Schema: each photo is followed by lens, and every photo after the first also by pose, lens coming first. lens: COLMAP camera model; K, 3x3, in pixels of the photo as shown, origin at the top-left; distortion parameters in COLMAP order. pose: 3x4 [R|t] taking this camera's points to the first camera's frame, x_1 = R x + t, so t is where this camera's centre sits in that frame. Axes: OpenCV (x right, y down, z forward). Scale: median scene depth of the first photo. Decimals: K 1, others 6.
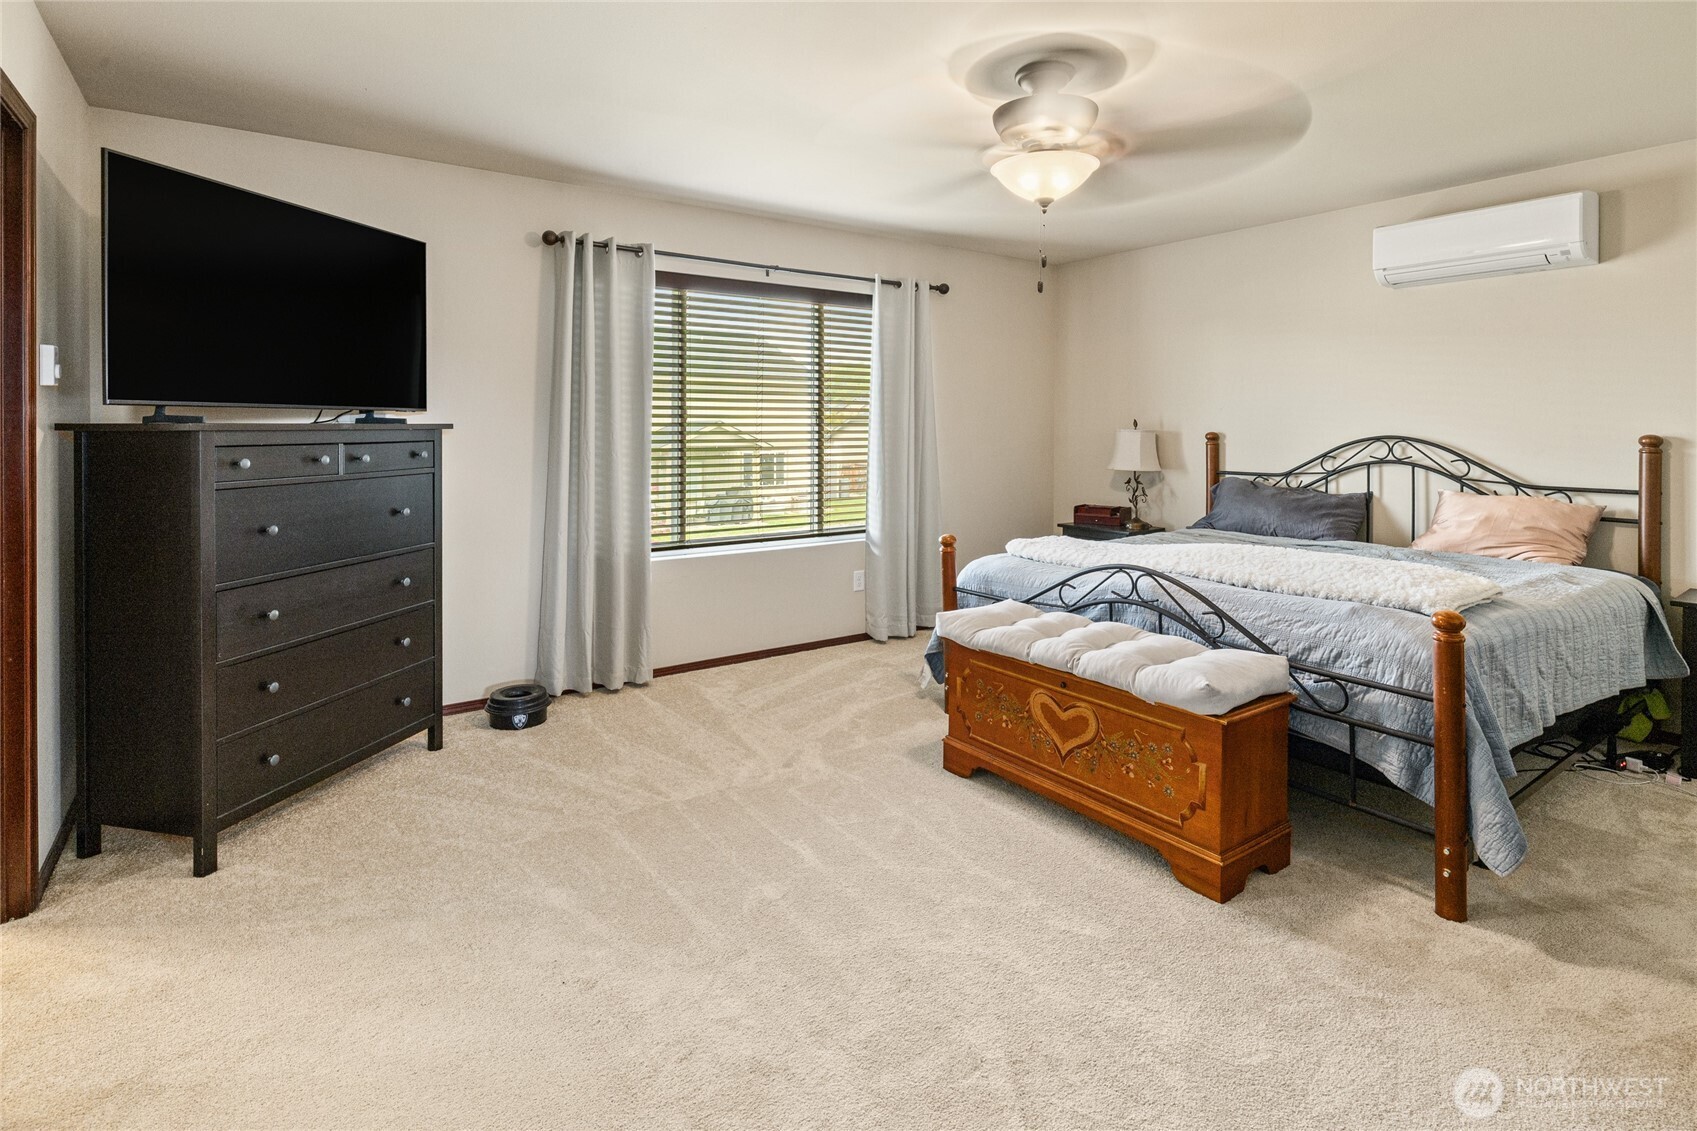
lens RADIAL K [[843.1, 0, 848.5], [0, 843.1, 438.1], [0, 0, 1]] dist [-0.001810, -0.000238]
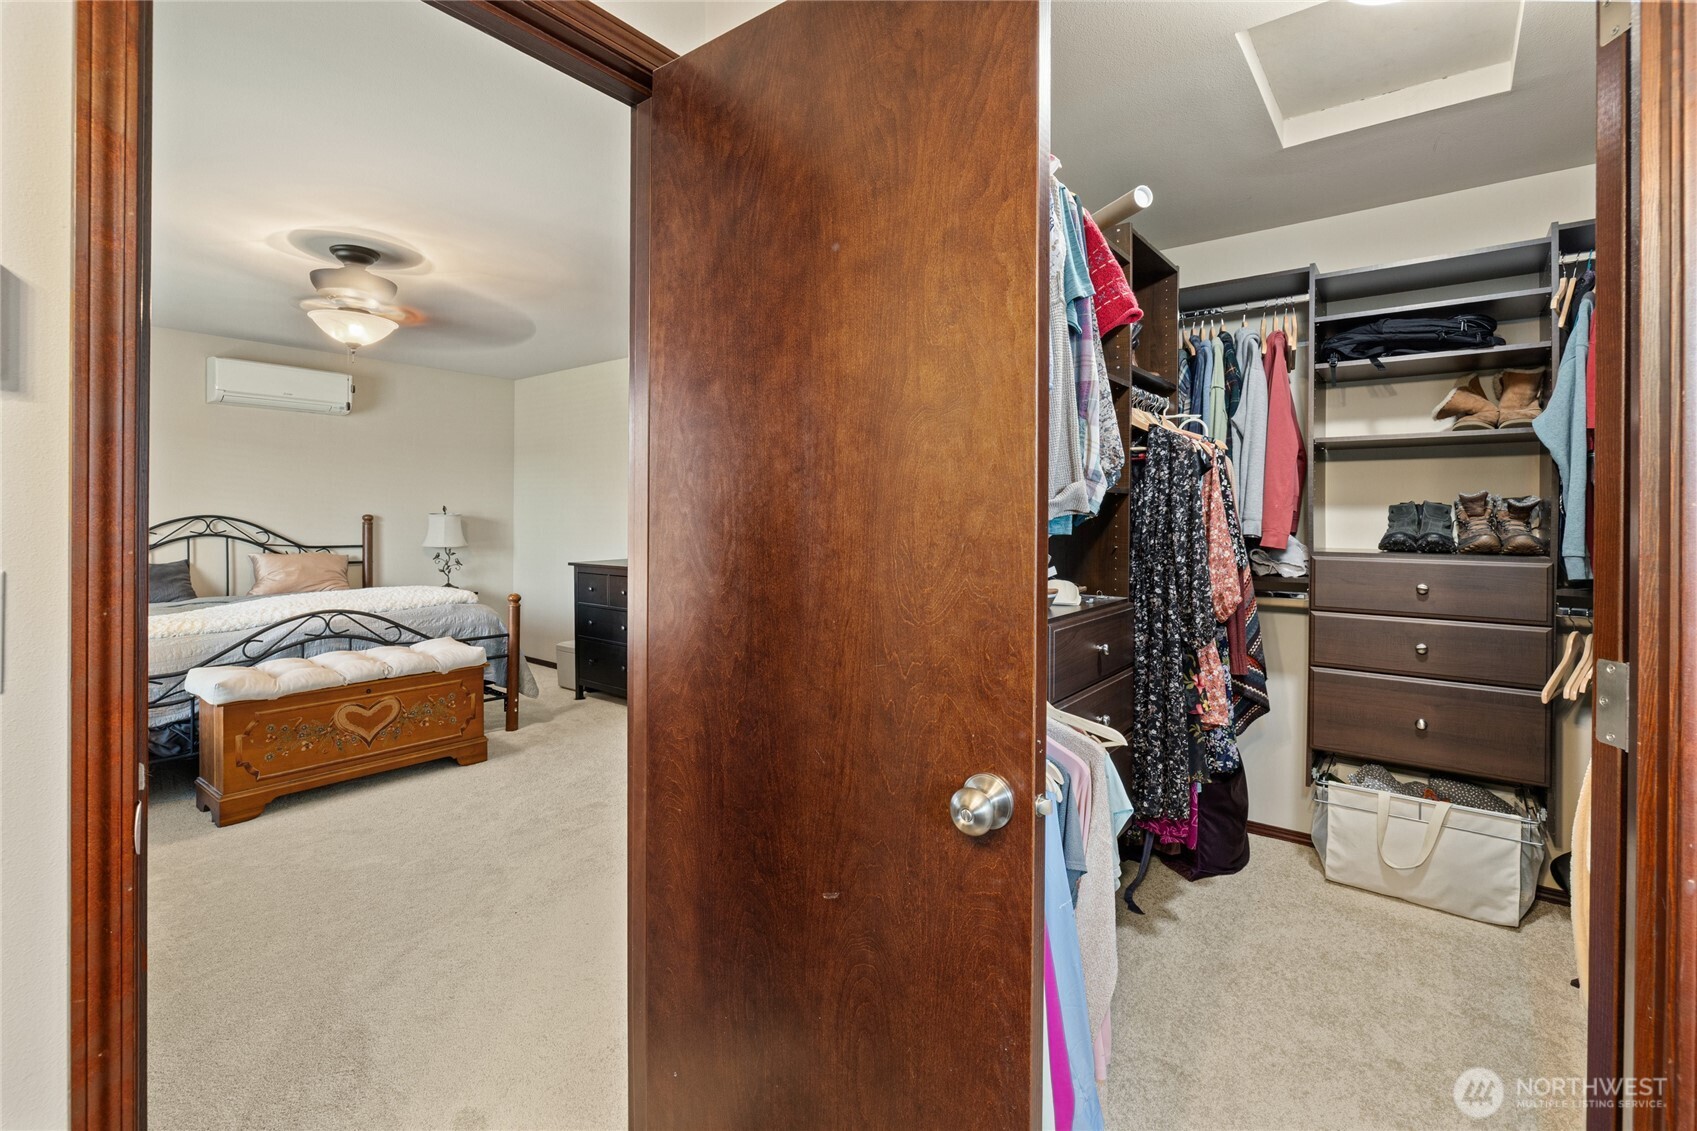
lens RADIAL K [[762.6, 0, 843.6], [0, 762.6, 515.0], [0, 0, 1]] dist [-0.011106, 0.001165]
pose [[-0.289034, -0.001641, 0.957317, -0.945971], [0.003135, 0.999992, 0.002661, -0.004105], [-0.957314, 0.003770, -0.289027, 0.474939]]
